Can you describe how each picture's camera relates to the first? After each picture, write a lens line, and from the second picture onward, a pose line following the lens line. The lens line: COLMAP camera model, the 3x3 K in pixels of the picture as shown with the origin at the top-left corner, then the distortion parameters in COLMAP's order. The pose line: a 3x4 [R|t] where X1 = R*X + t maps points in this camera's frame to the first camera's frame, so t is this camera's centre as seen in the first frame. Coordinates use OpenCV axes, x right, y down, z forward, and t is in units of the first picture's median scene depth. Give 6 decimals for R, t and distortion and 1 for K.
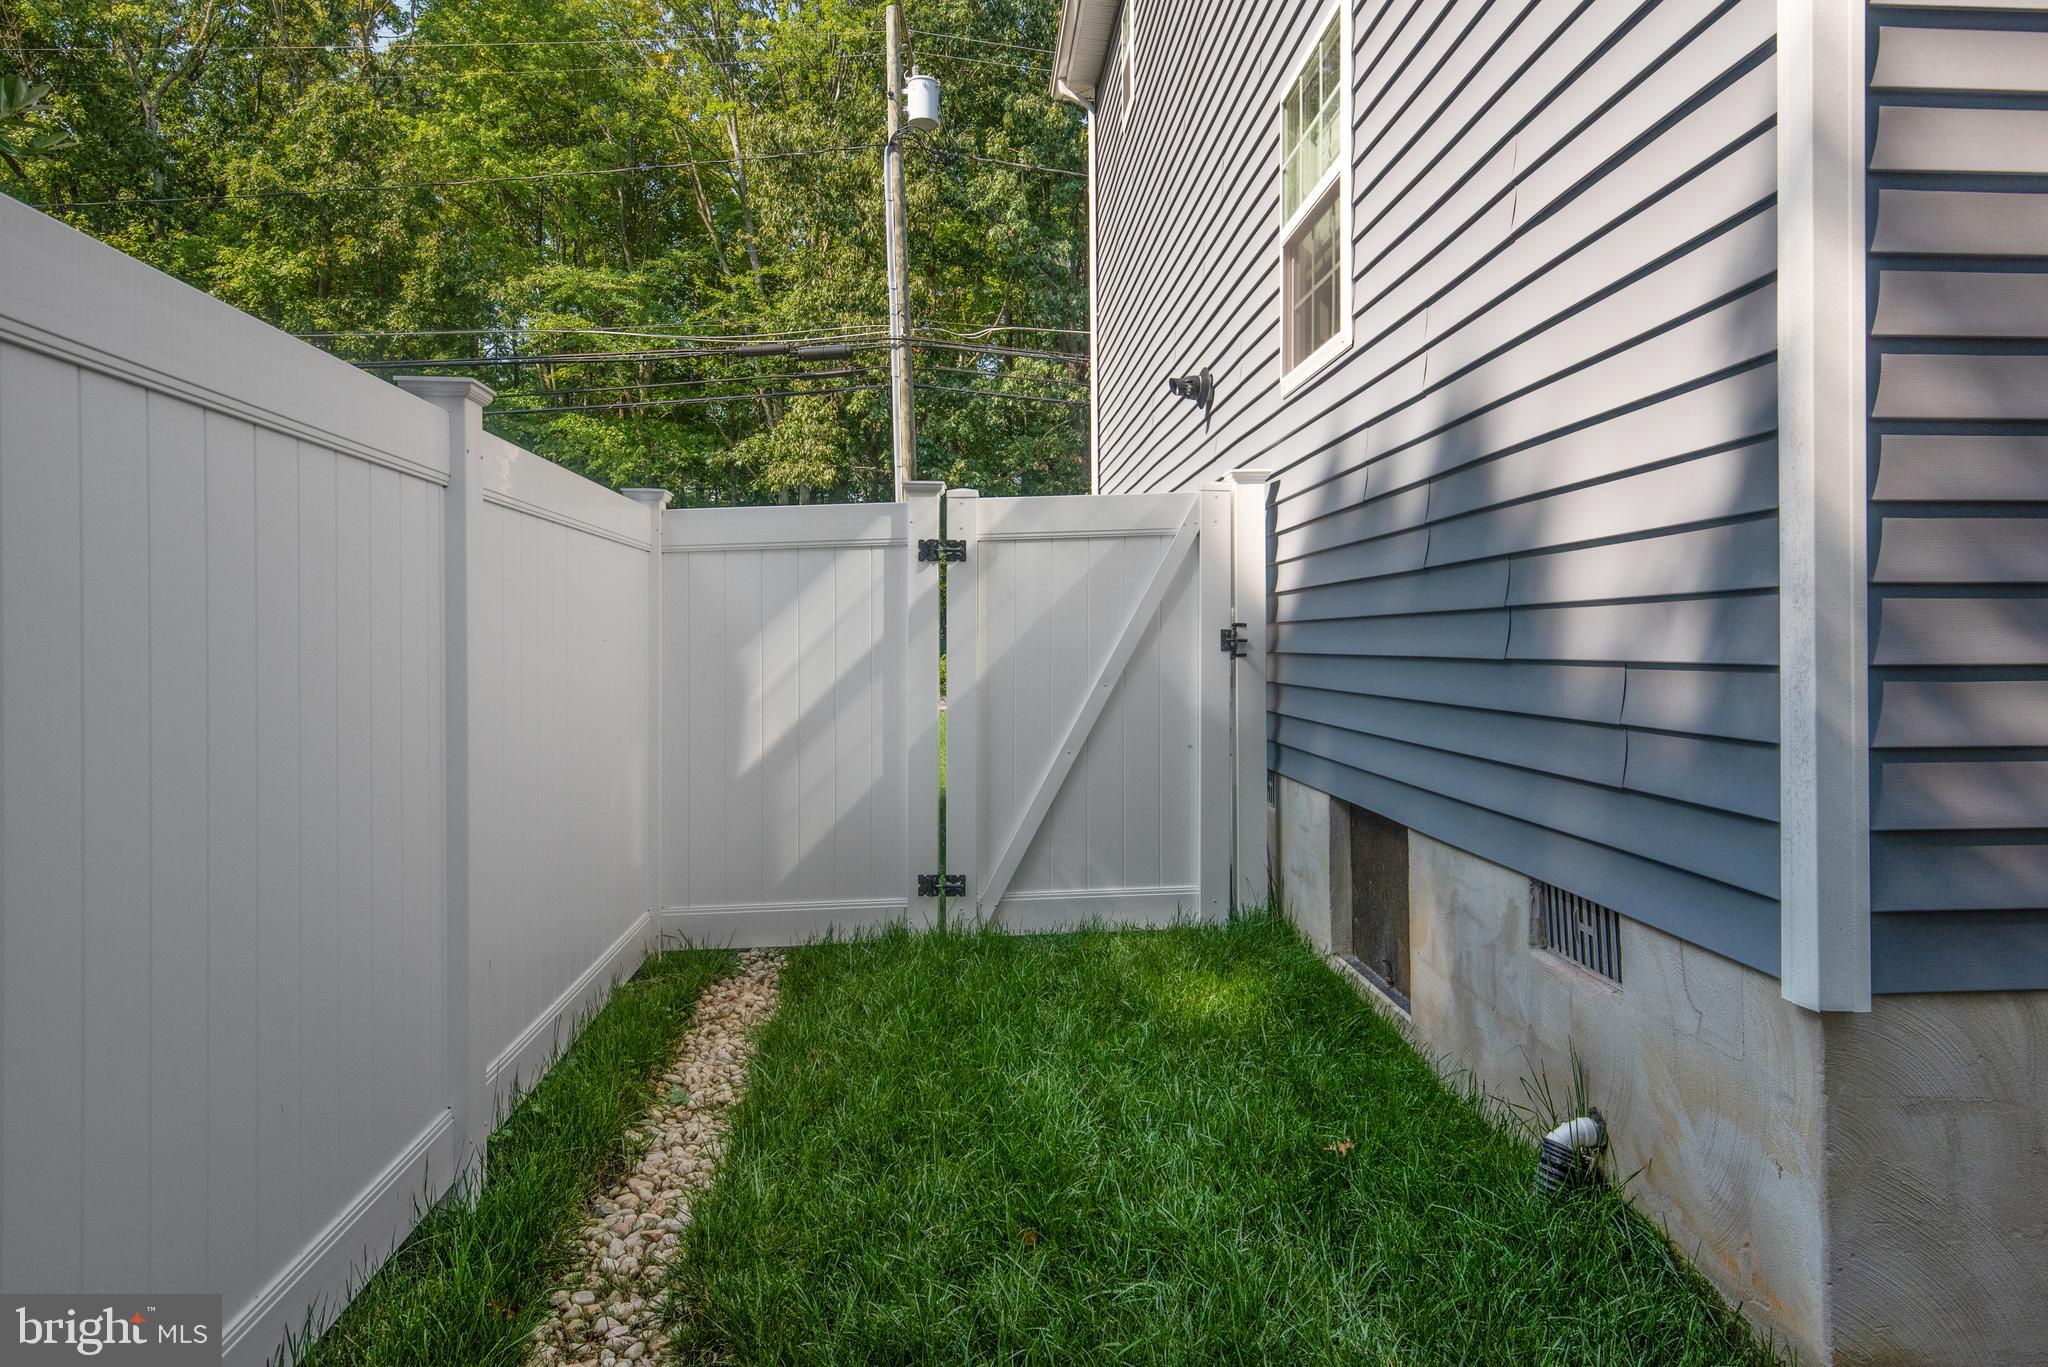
lens RADIAL K [[1302.1, 0, 1023.3], [0, 1302.1, 647.4], [0, 0, 1]] dist [-0.003256, -0.000573]
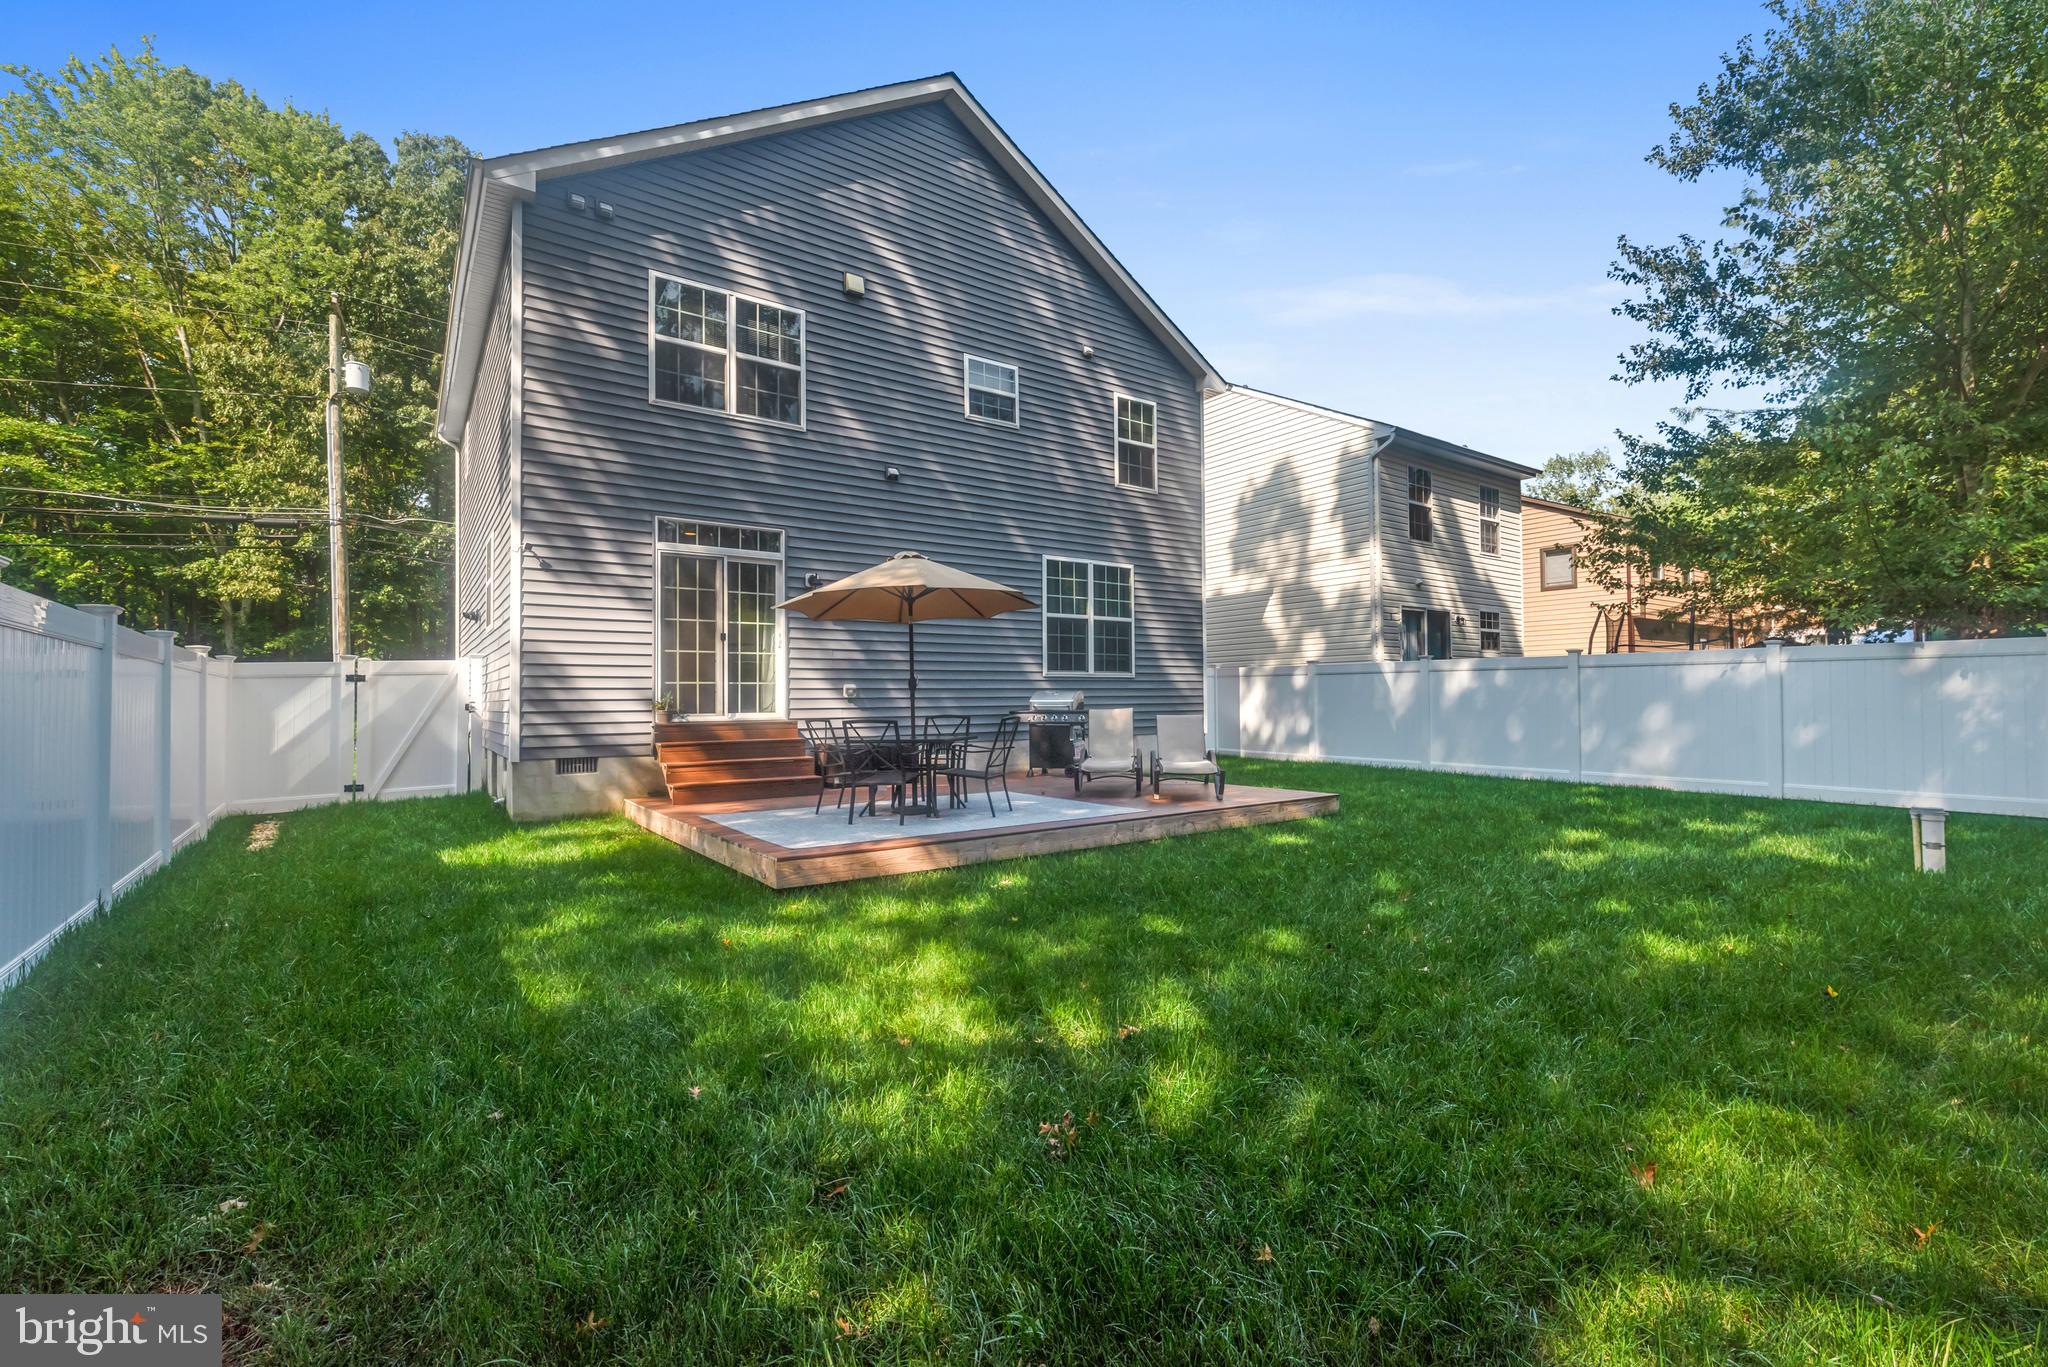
lens RADIAL K [[875.2, 0, 1058.3], [0, 875.2, 689.3], [0, 0, 1]] dist [0.001079, 0.000237]
pose [[0.827459, 0.007628, 0.561474, 0.037250], [0.002639, 0.999844, -0.017473, -0.003007], [-0.561519, 0.015940, 0.827310, -0.408952]]
